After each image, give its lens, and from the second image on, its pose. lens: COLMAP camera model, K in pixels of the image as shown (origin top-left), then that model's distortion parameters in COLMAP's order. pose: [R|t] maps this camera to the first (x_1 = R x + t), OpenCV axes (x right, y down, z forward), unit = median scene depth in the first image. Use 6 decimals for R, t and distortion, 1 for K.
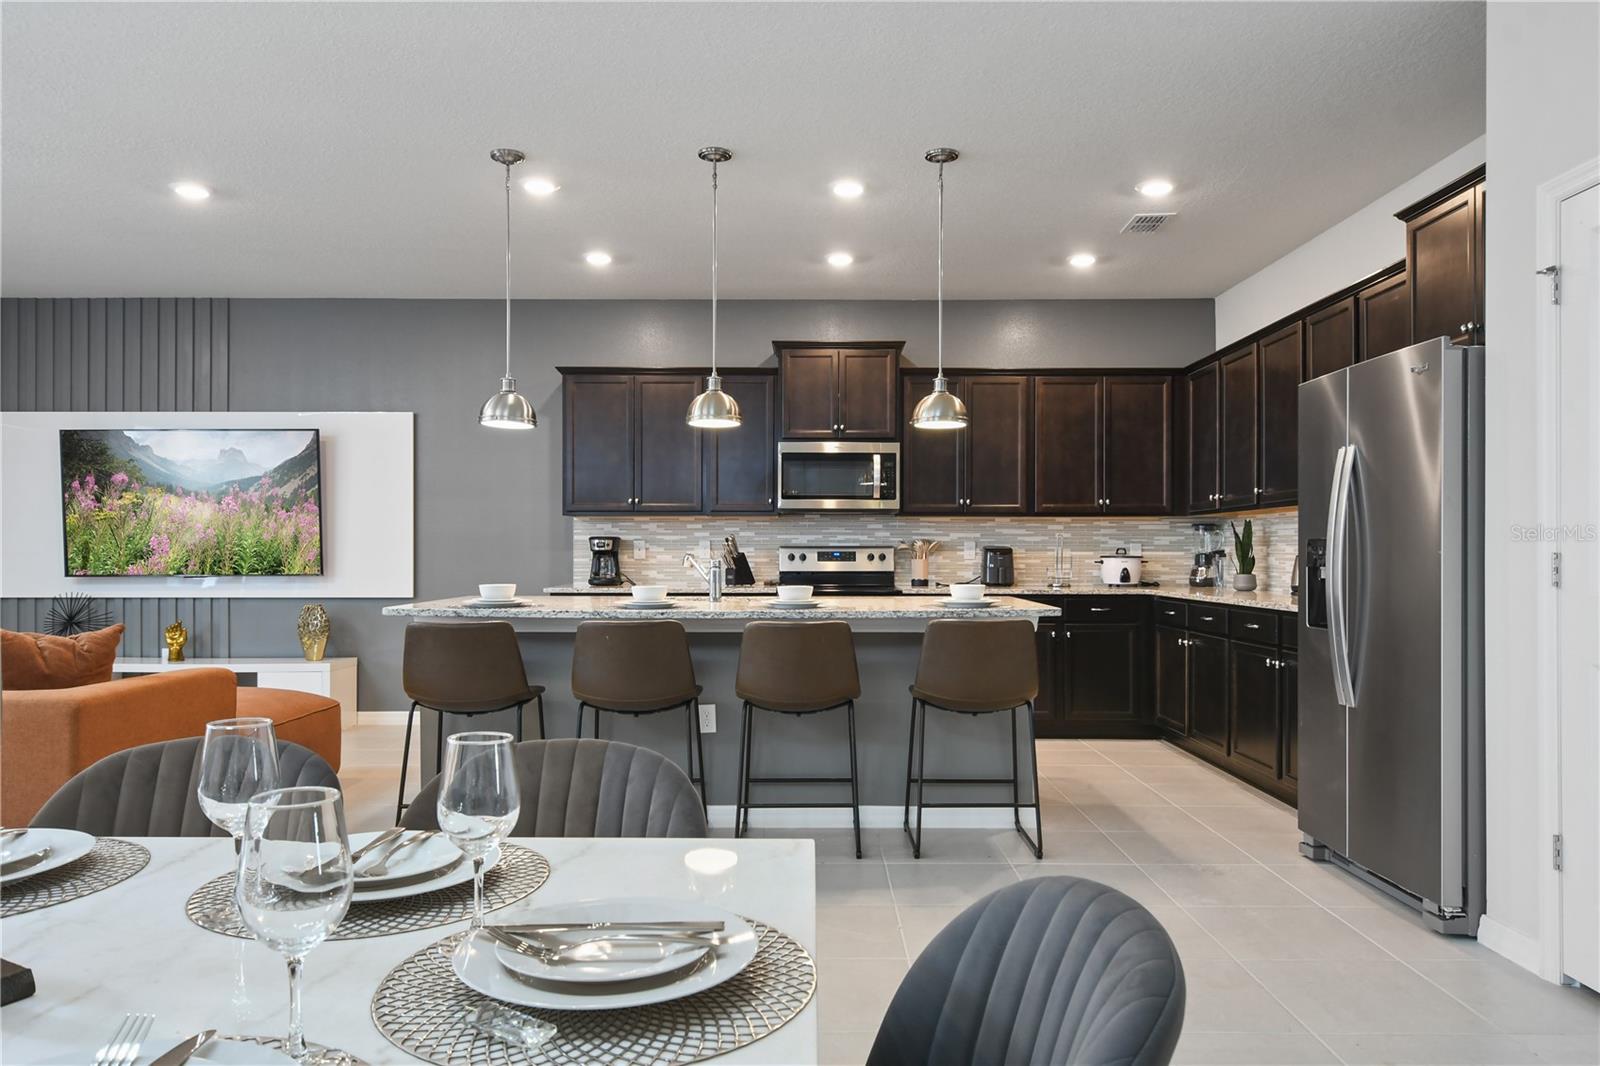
lens RADIAL K [[1092.7, 0, 802.0], [0, 1092.7, 543.6], [0, 0, 1]] dist [0.017516, -0.006510]
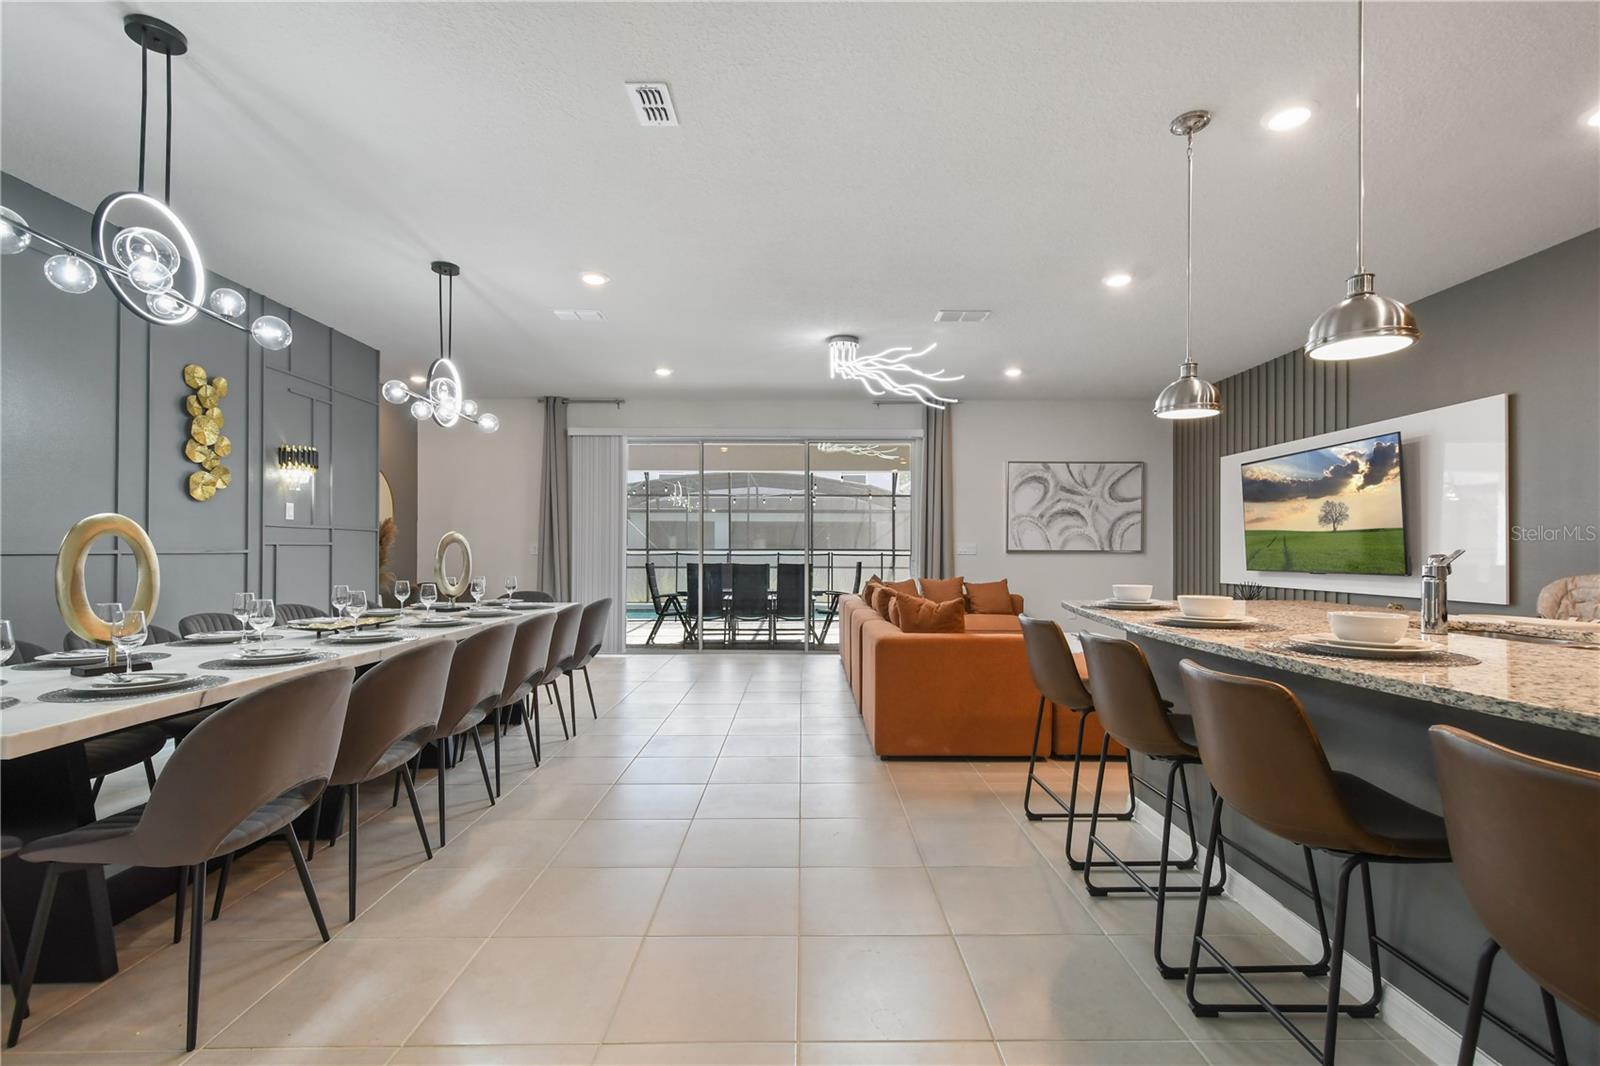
lens RADIAL K [[707.7, 0, 807.8], [0, 707.7, 549.8], [0, 0, 1]] dist [0.002147, -0.000433]
pose [[0.023324, -0.002566, -0.999725, 0.209029], [0.005032, 0.999984, -0.002449, 0.004017], [0.999715, -0.004973, 0.023336, 0.432510]]
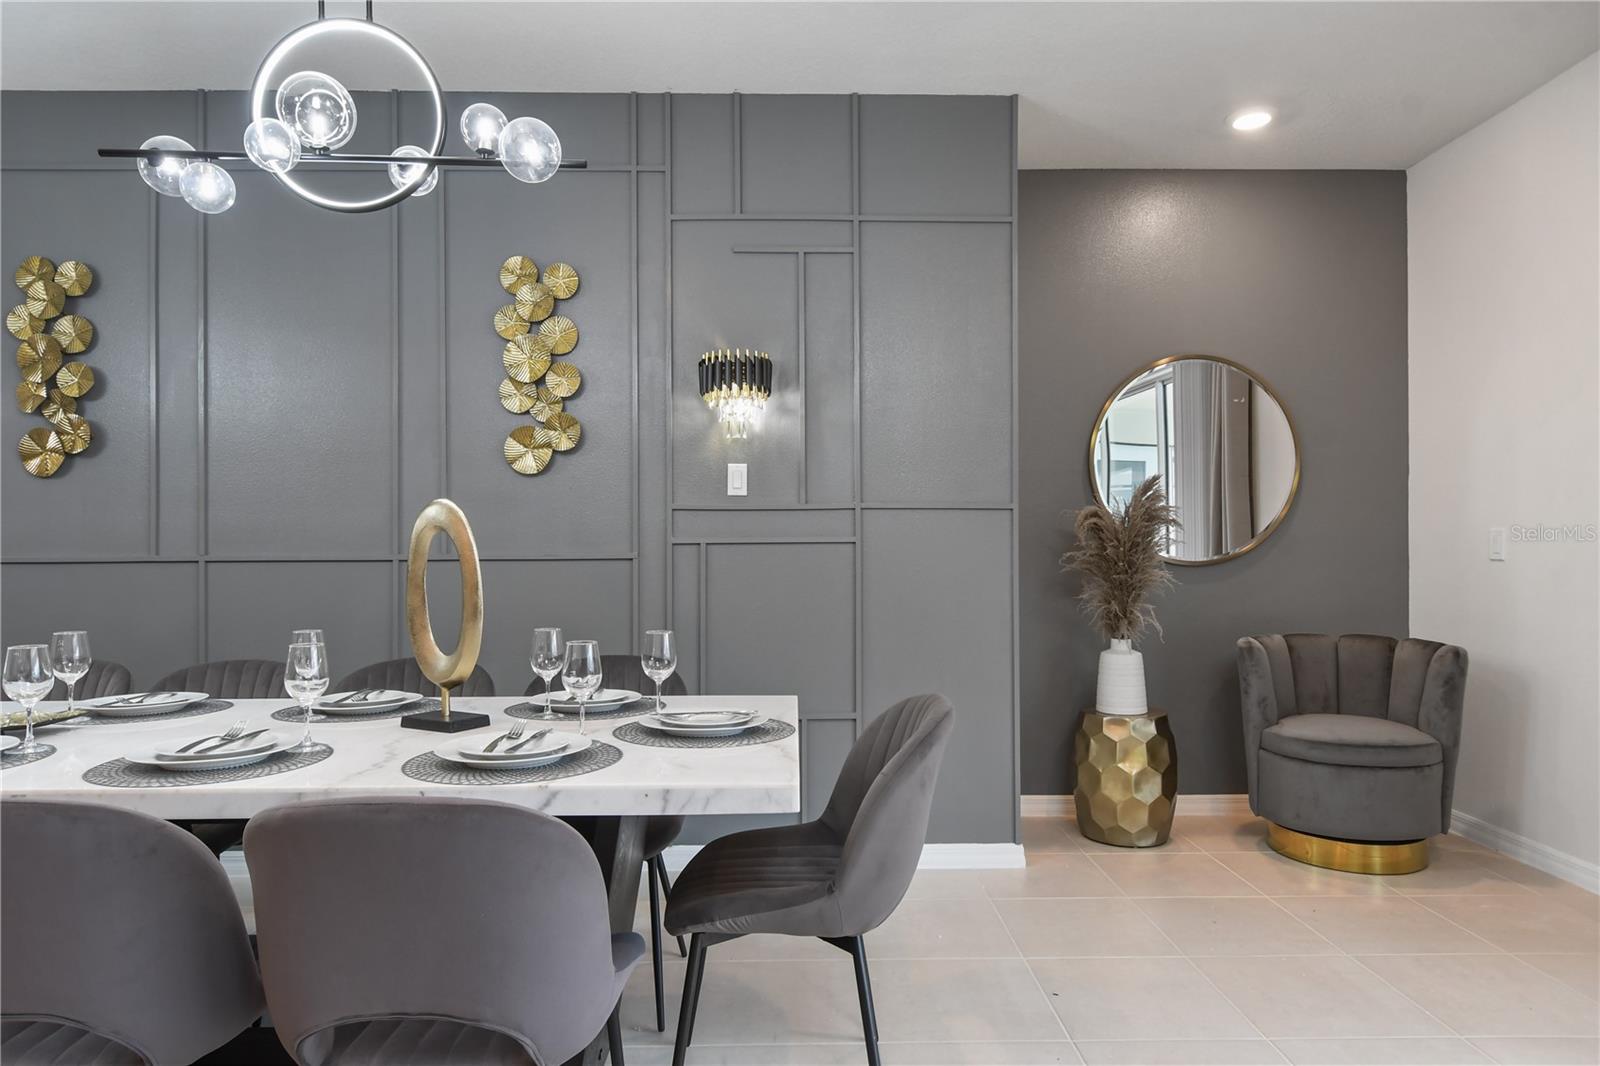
lens RADIAL K [[962.6, 0, 824.8], [0, 962.6, 551.1], [0, 0, 1]] dist [0.014402, -0.002506]
pose [[-0.999420, 0.002129, -0.033973, -0.514768], [0.002553, 0.999919, -0.012440, 0.005231], [0.033944, -0.012520, -0.999345, 0.439612]]
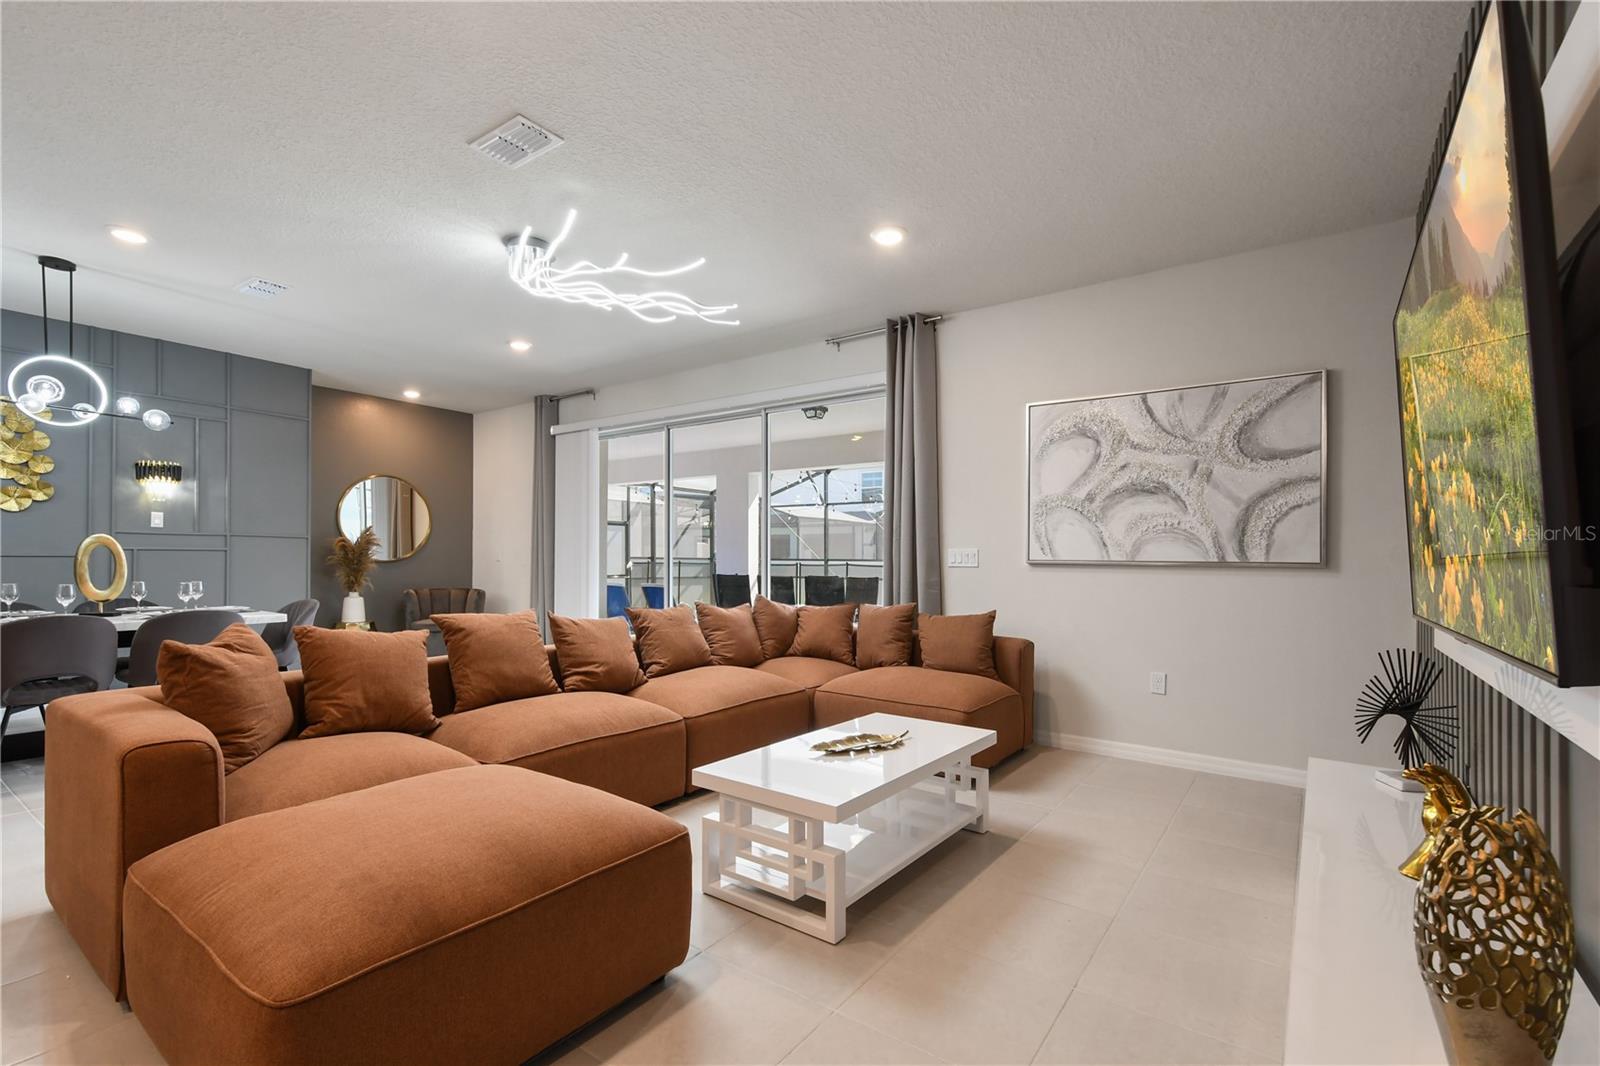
lens RADIAL K [[707.7, 0, 811.8], [0, 707.7, 561.1], [0, 0, 1]] dist [0.002147, -0.000433]
pose [[-0.571470, -0.006798, -0.820595, -0.262092], [-0.004479, 0.999977, -0.005165, 0.008135], [0.820611, 0.000724, -0.571487, 0.971283]]
